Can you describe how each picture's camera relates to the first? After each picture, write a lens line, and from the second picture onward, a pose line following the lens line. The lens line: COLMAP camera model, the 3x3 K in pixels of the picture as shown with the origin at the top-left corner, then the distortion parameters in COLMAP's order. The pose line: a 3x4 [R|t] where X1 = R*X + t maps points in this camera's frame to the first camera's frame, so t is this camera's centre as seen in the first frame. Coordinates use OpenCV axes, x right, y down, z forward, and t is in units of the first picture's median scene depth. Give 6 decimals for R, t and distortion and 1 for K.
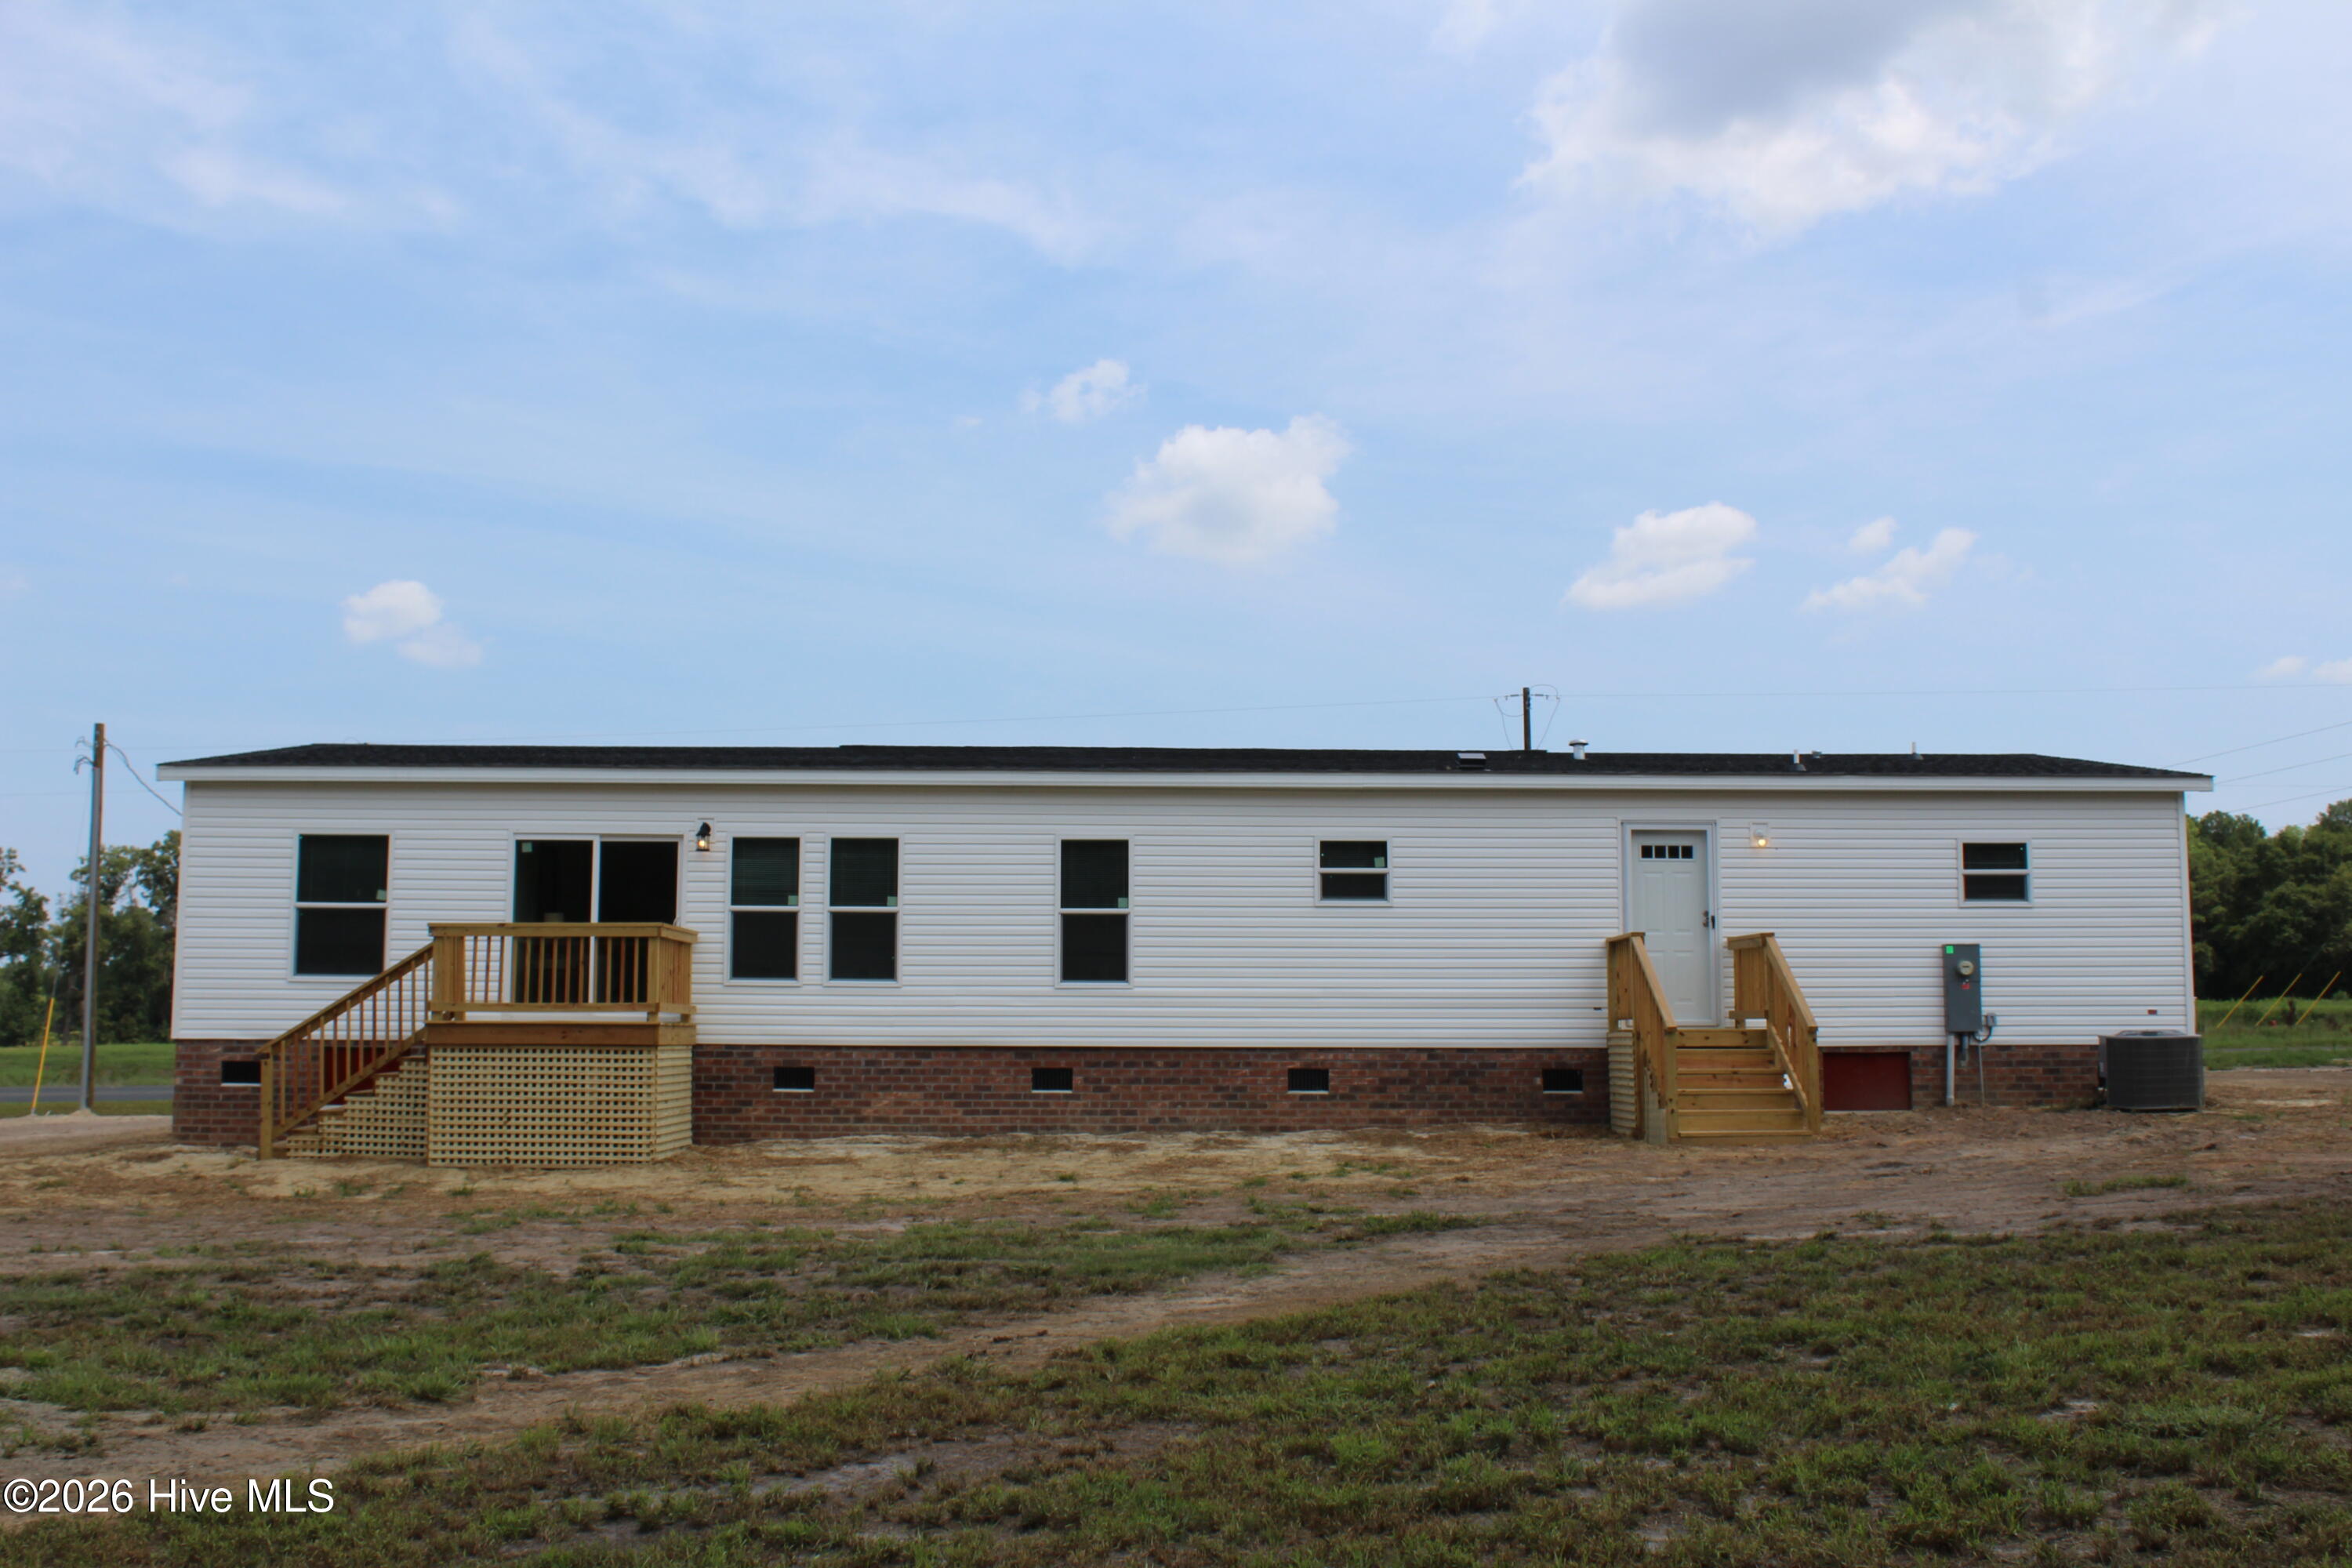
lens RADIAL K [[2432.4, 0, 1176.6], [0, 2432.4, 787.3], [0, 0, 1]] dist [-0.058795, -0.002327]
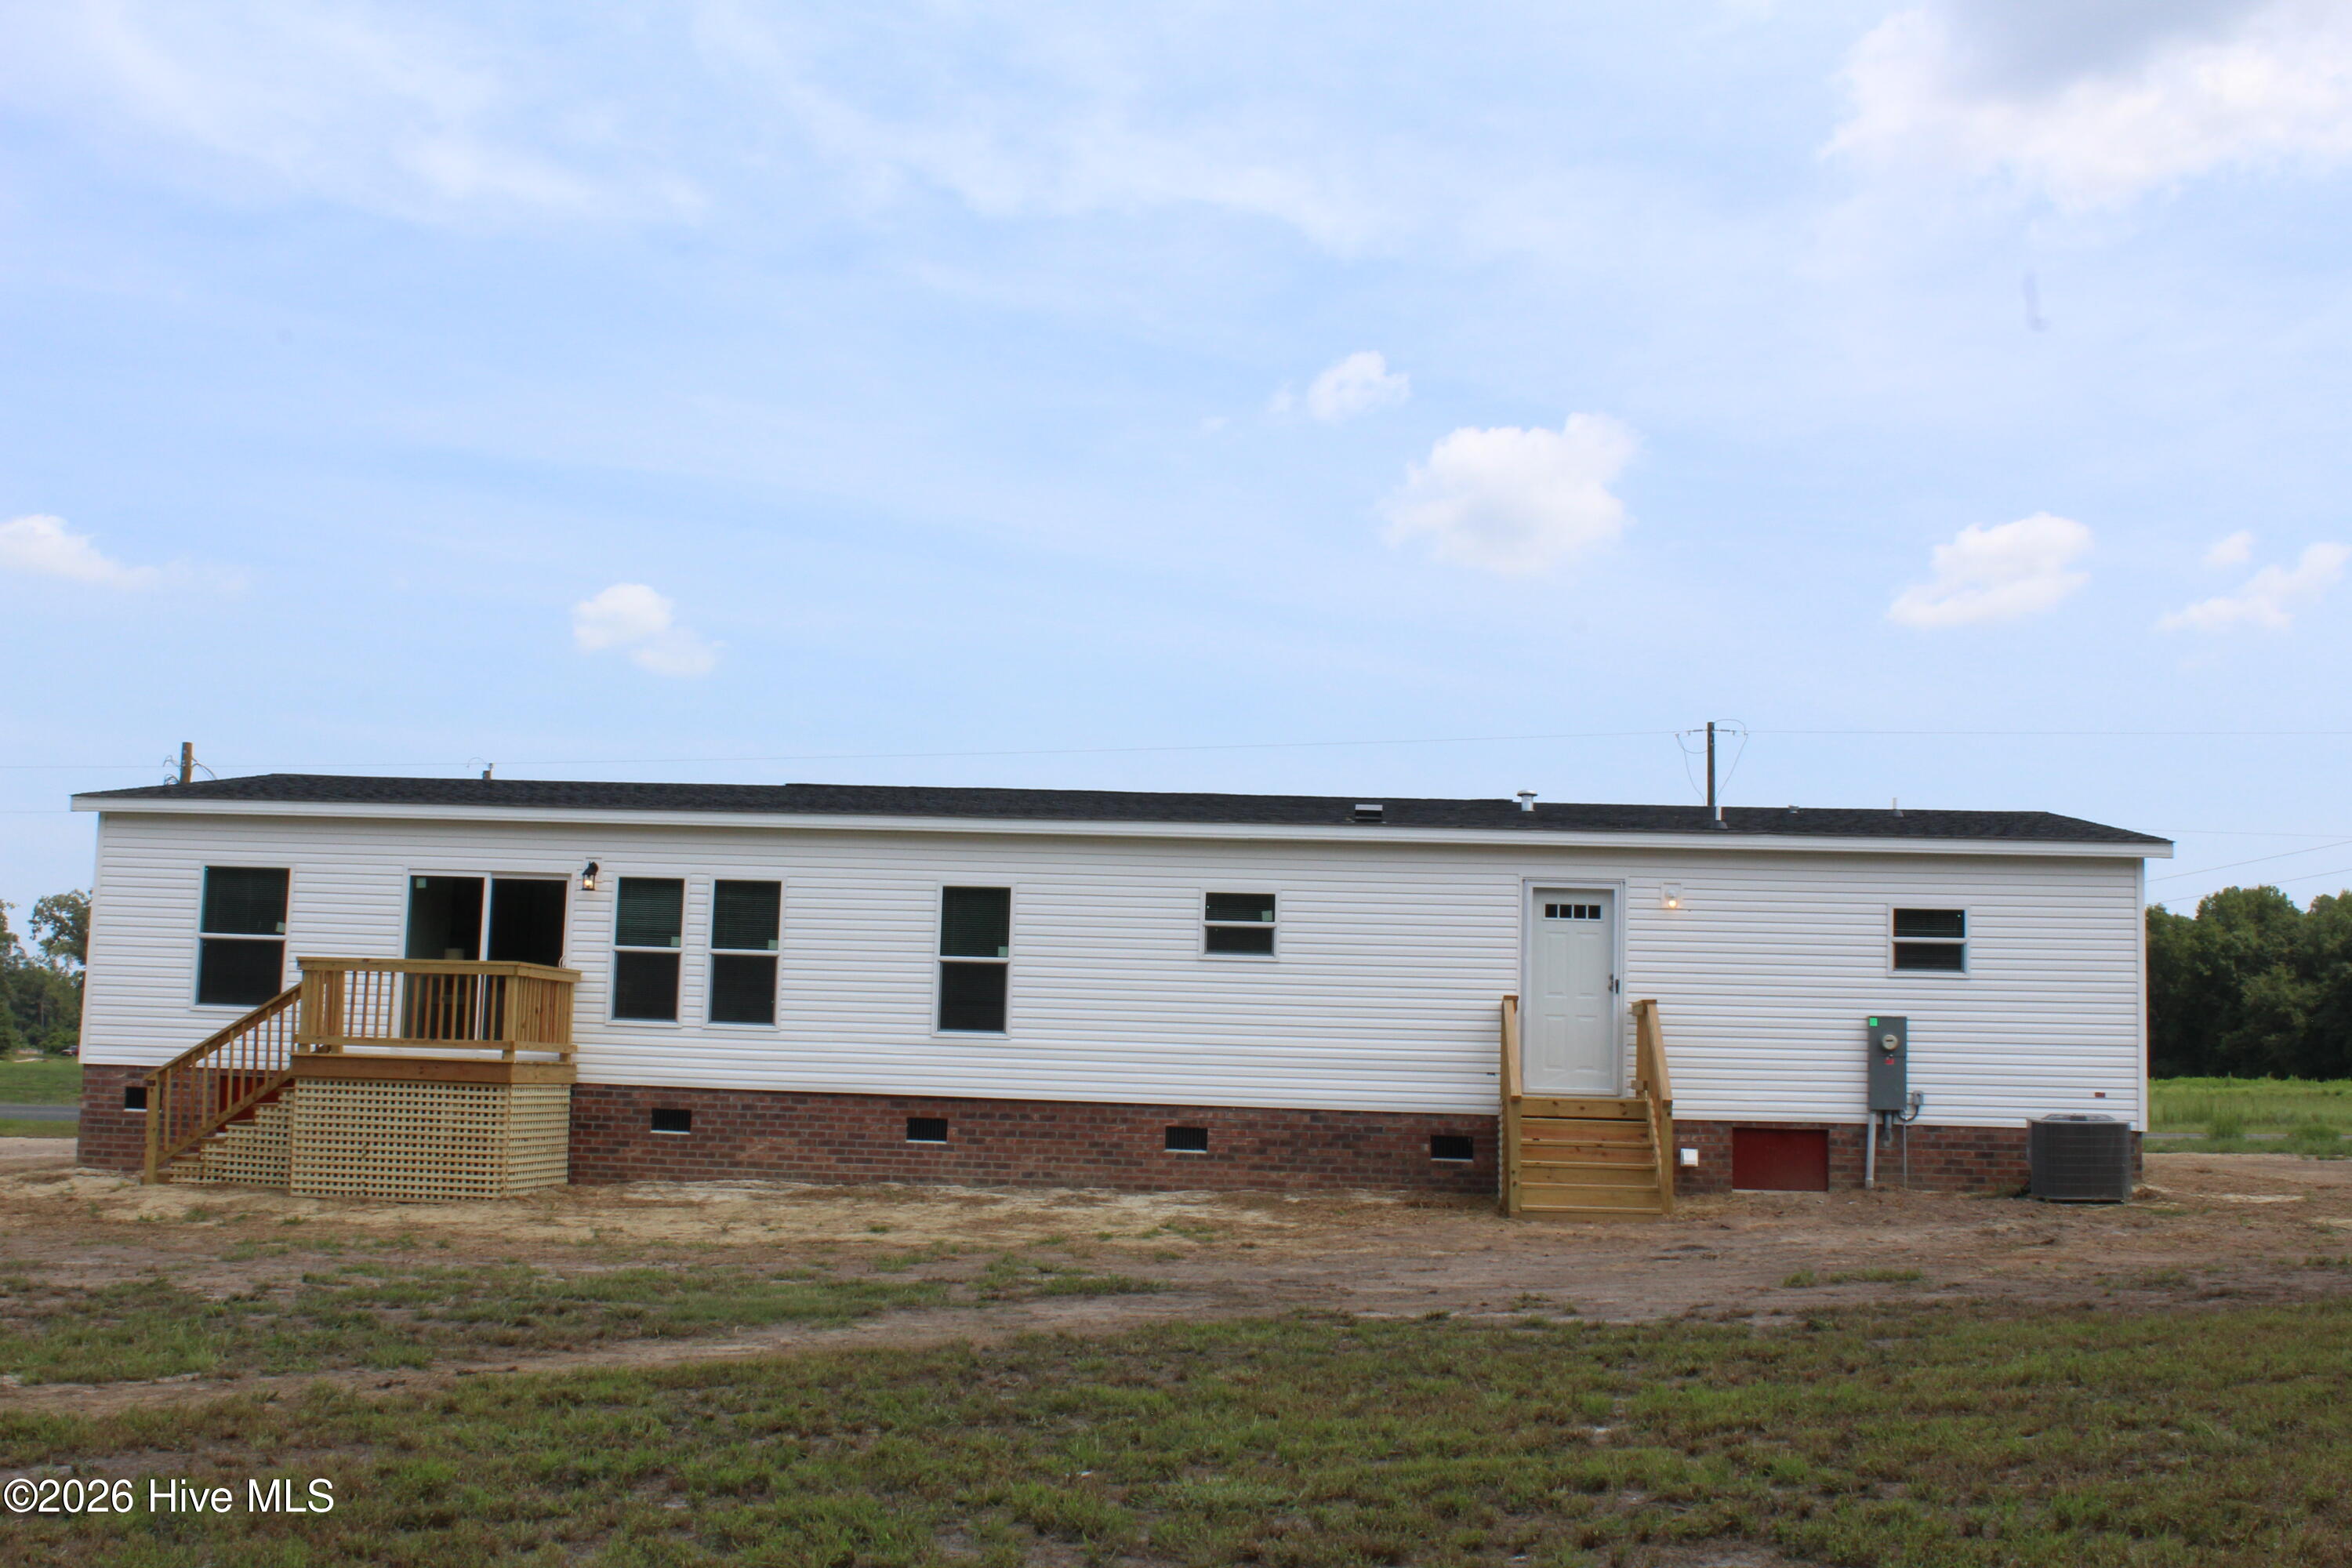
lens RADIAL K [[2634.4, 0, 1176.8], [0, 2634.4, 780.7], [0, 0, 1]] dist [-0.049867, 0.048430]
pose [[0.992331, 0.015073, -0.122684, 0.177317], [-0.016521, 0.999805, -0.010792, -0.011194], [0.122498, 0.012736, 0.992387, -0.046936]]
